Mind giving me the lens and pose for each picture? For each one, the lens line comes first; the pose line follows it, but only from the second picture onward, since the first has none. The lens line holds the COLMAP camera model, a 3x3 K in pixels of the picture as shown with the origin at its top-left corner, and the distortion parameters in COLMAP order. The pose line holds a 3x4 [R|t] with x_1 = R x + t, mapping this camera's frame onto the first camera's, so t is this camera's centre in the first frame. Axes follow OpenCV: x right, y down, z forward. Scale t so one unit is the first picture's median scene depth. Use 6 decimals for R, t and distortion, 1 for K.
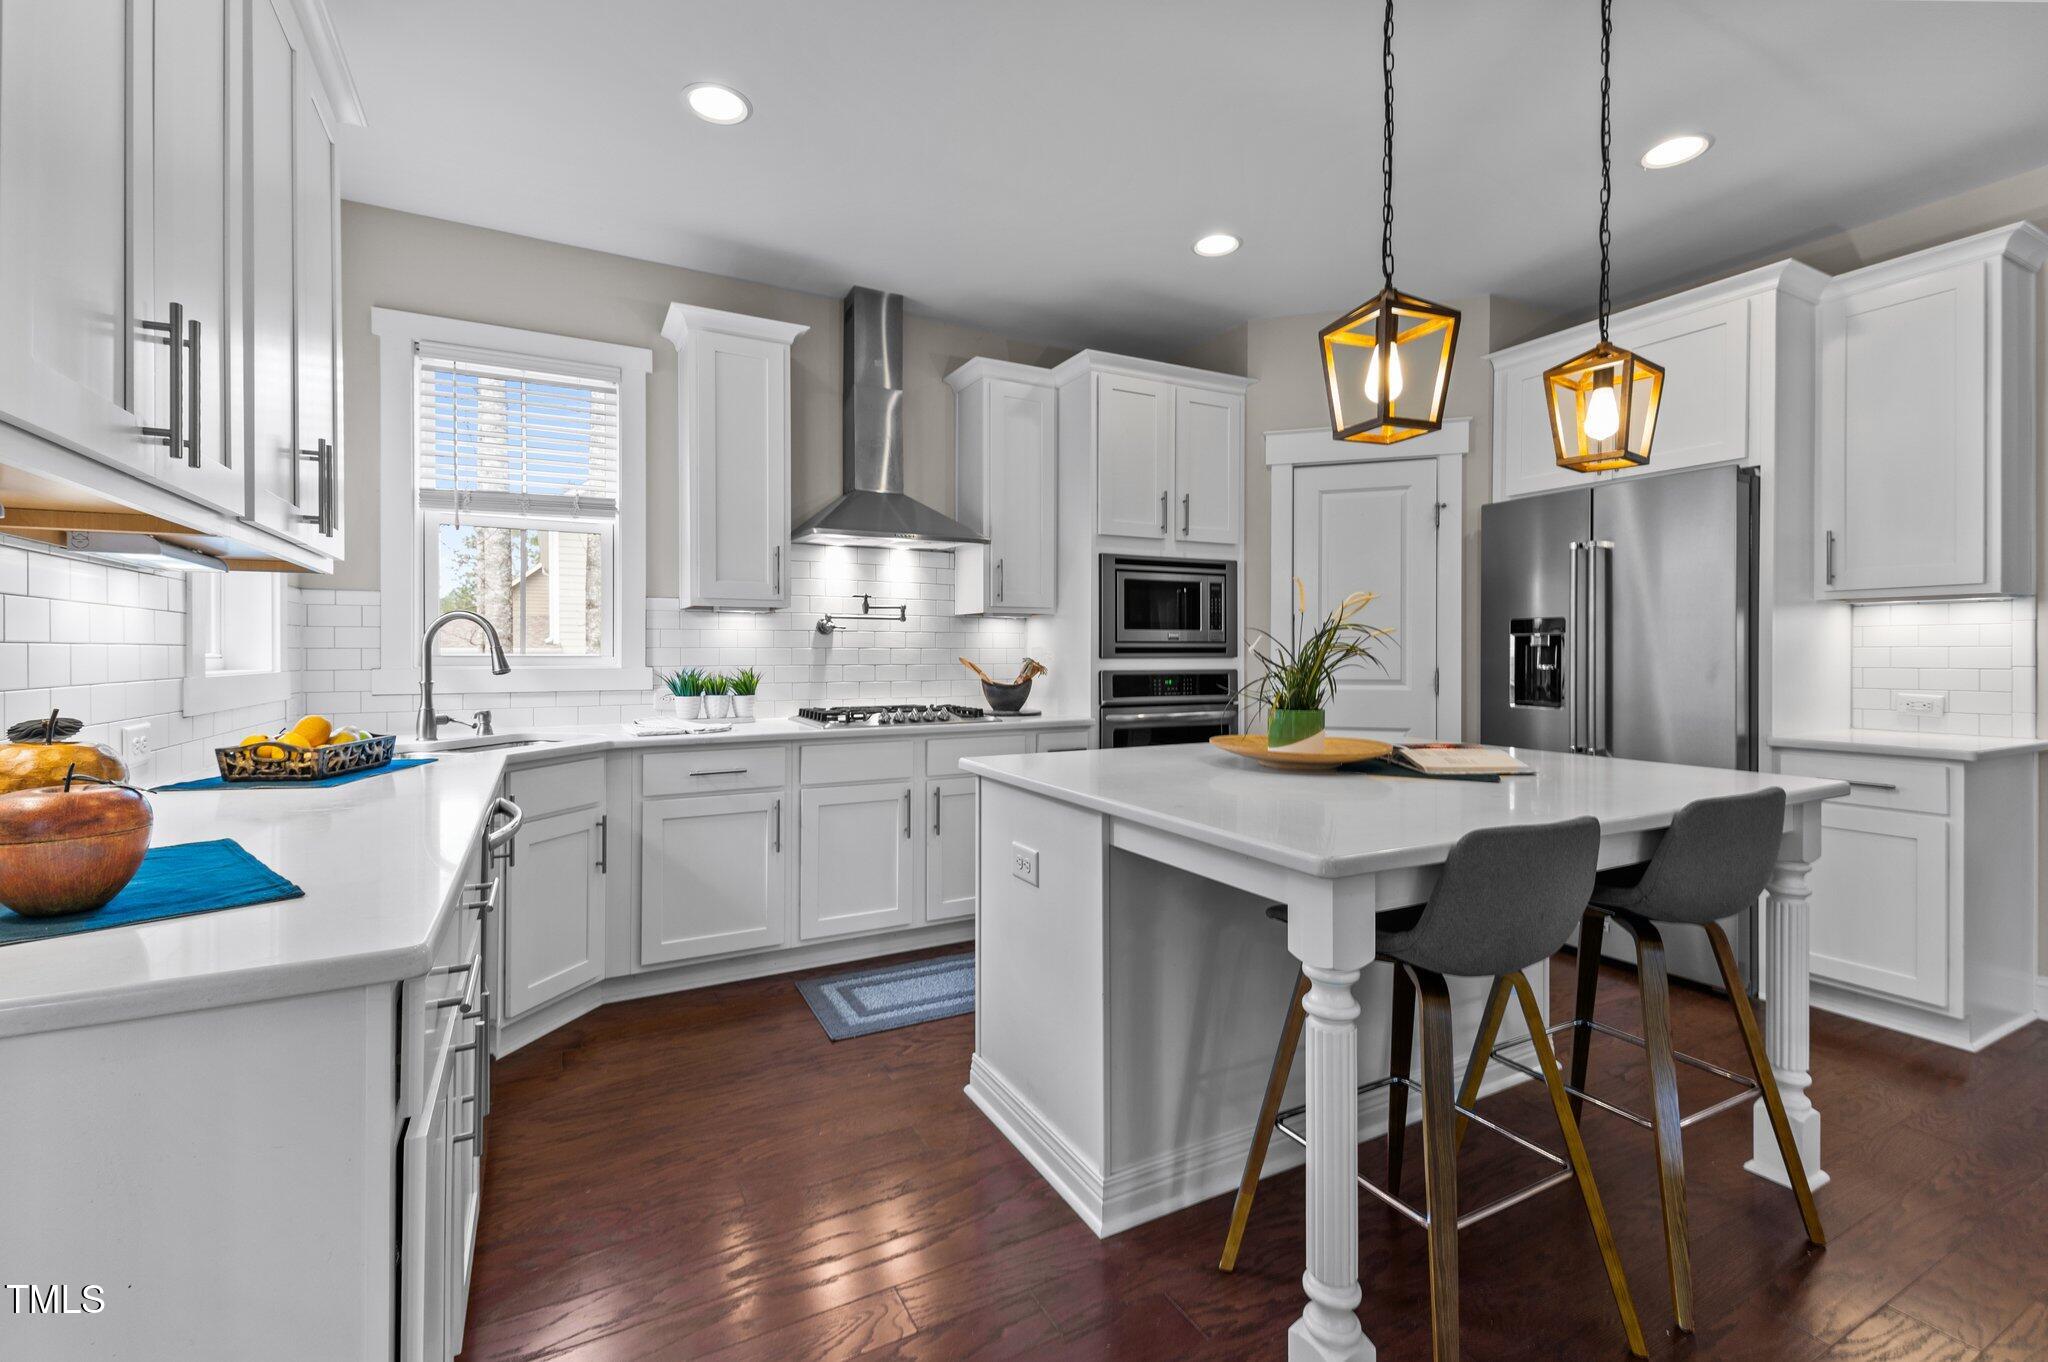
lens RADIAL K [[871.0, 0, 1023.0], [0, 871.0, 676.3], [0, 0, 1]] dist [0.032411, -0.011734]
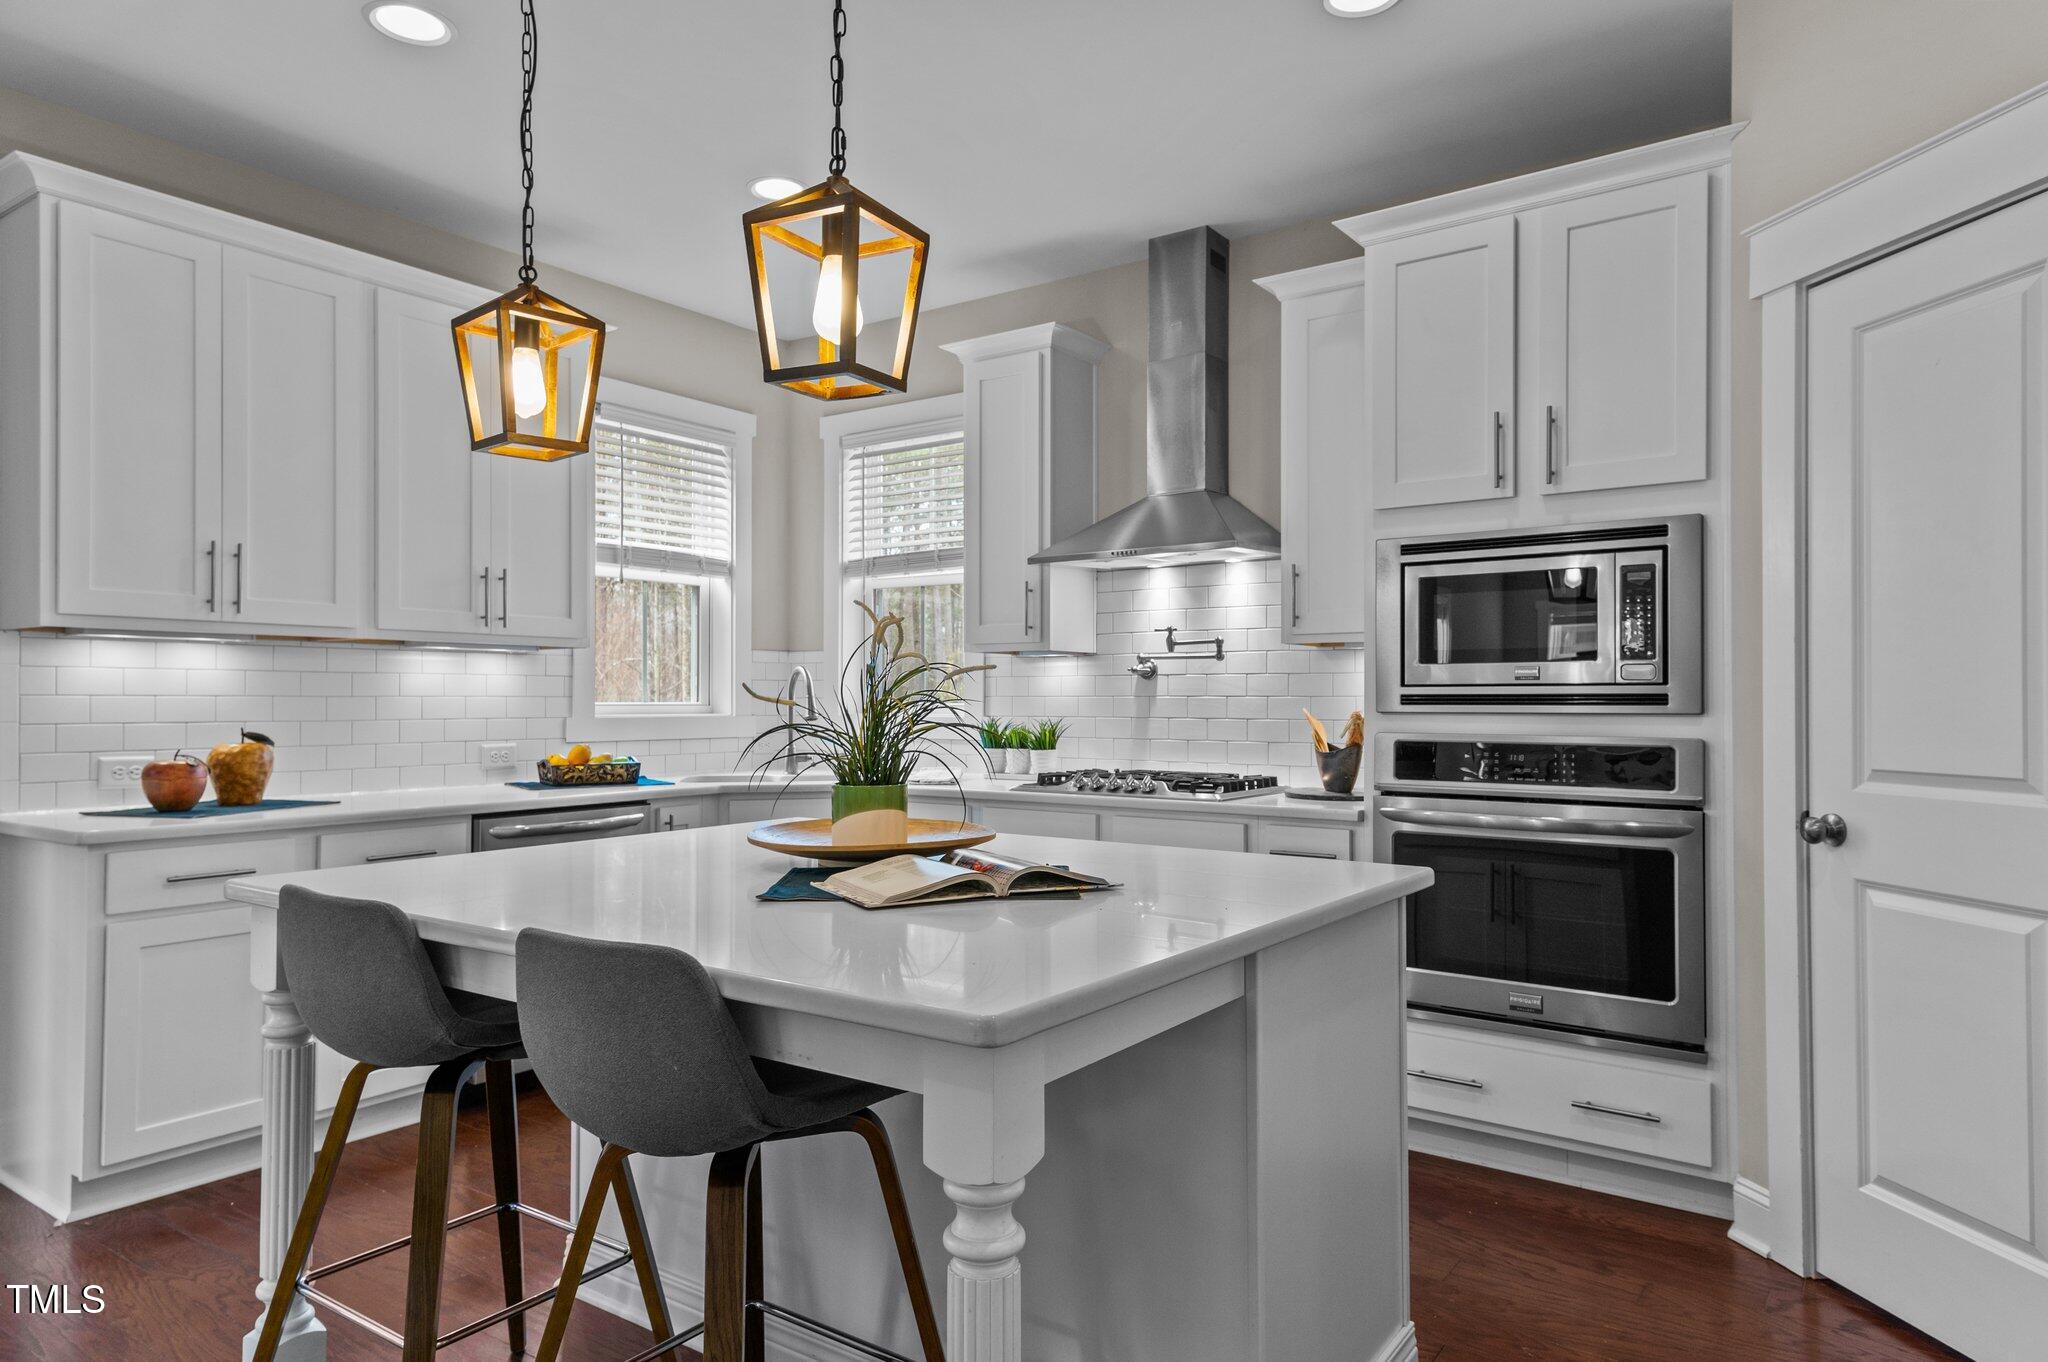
lens RADIAL K [[1257.3, 0, 1023.0], [0, 1257.3, 725.0], [0, 0, 1]] dist [0.035907, 0.000164]
pose [[0.444294, 0.019694, -0.895665, 0.761643], [-0.028627, 0.999560, 0.007778, -0.011703], [0.895424, 0.022184, 0.444662, 0.383547]]
